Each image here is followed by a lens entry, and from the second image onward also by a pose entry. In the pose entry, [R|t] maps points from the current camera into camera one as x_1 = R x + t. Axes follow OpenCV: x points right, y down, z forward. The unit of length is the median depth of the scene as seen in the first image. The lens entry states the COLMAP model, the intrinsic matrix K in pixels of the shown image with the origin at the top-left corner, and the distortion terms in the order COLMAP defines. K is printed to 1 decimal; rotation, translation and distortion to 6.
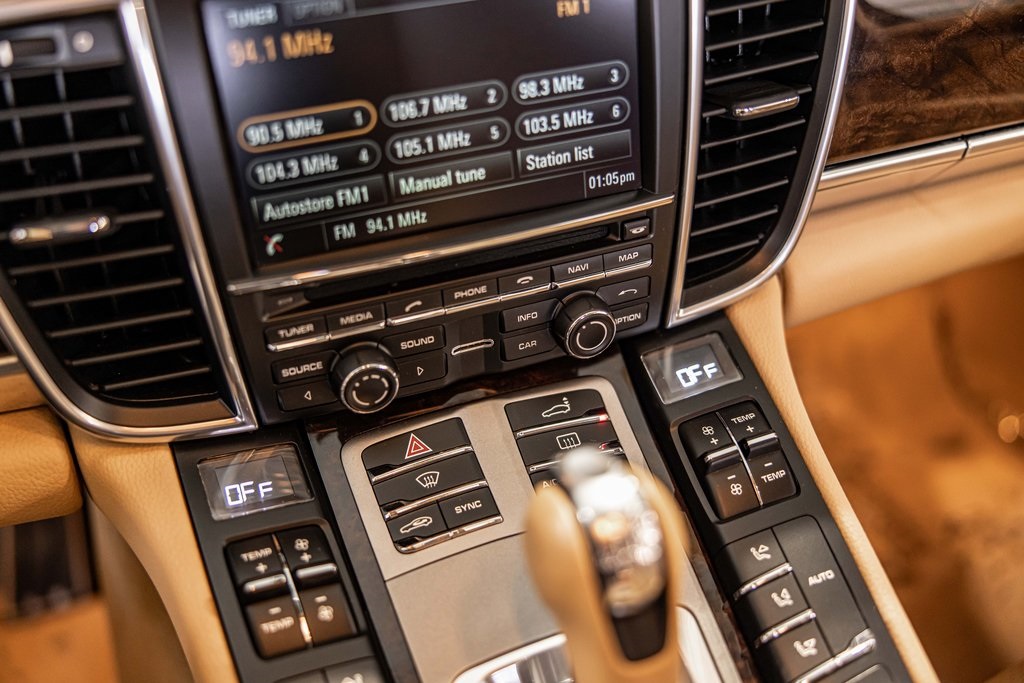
lens RADIAL K [[1037.0, 0, 509.5], [0, 1037.0, 343.8], [0, 0, 1]] dist [-0.010594, 0.000000]
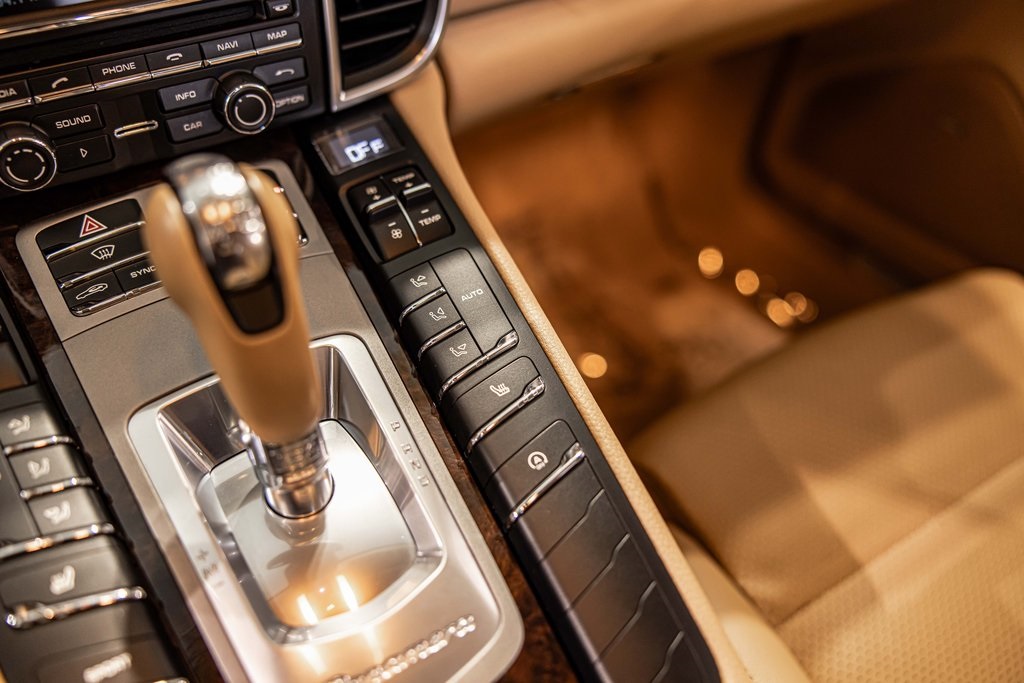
lens RADIAL K [[873.2, 0, 511.4], [0, 873.2, 350.0], [0, 0, 1]] dist [-0.009784, -0.010480]
pose [[0.977975, -0.121529, 0.169690, 0.172011], [0.111129, 0.991371, 0.069532, 0.222094], [-0.176676, -0.049143, 0.983042, 0.050170]]
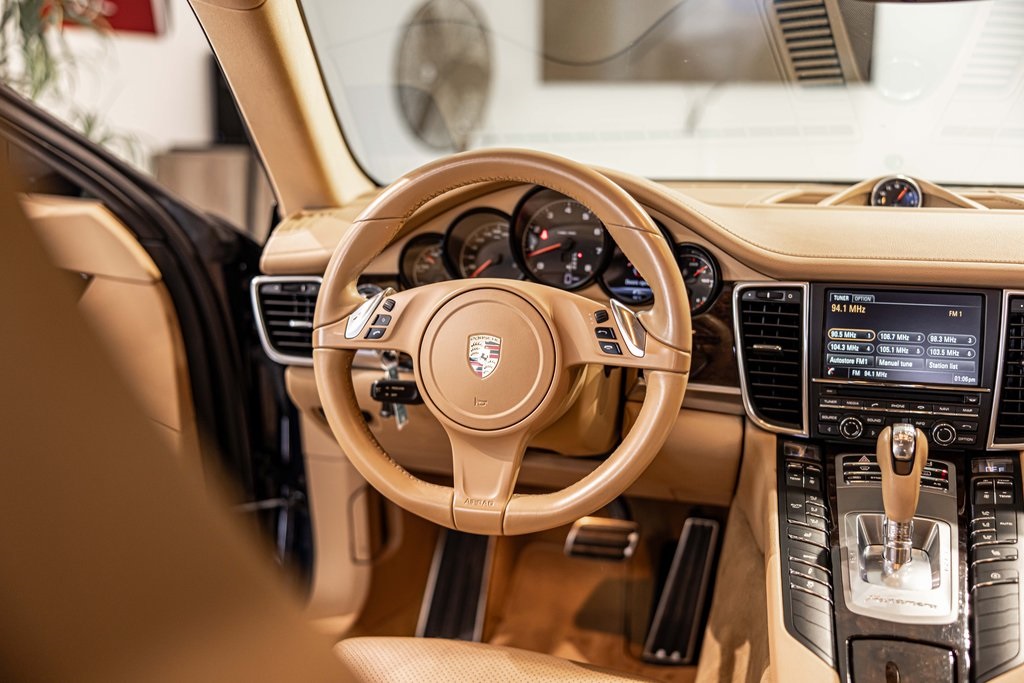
lens RADIAL K [[1121.5, 0, 510.7], [0, 1121.5, 336.8], [0, 0, 1]] dist [-0.006565, 0.000000]
pose [[0.801502, 0.122058, -0.585402, 0.862973], [-0.367570, 0.872734, -0.321291, 1.131176], [0.471685, 0.472692, 0.744363, -1.779867]]
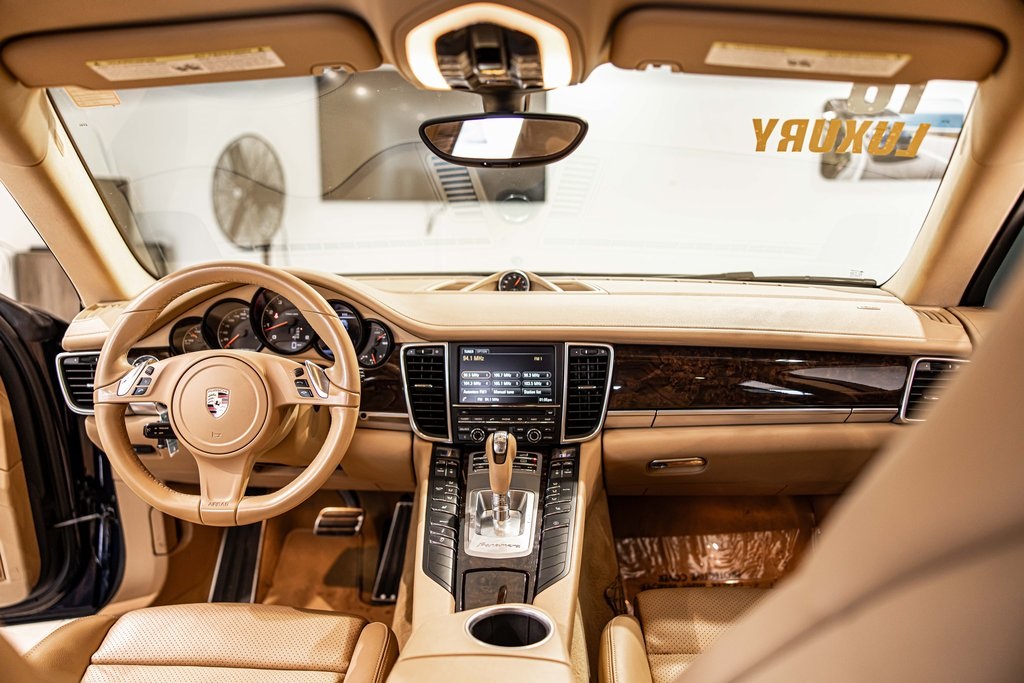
lens RADIAL K [[787.5, 0, 507.6], [0, 787.5, 337.5], [0, 0, 1]] dist [0.002482, -0.002605]
pose [[0.918877, 0.061902, -0.389657, 1.230776], [-0.242143, 0.868219, -0.433086, 1.078970], [0.311498, 0.492305, 0.812776, -1.819891]]
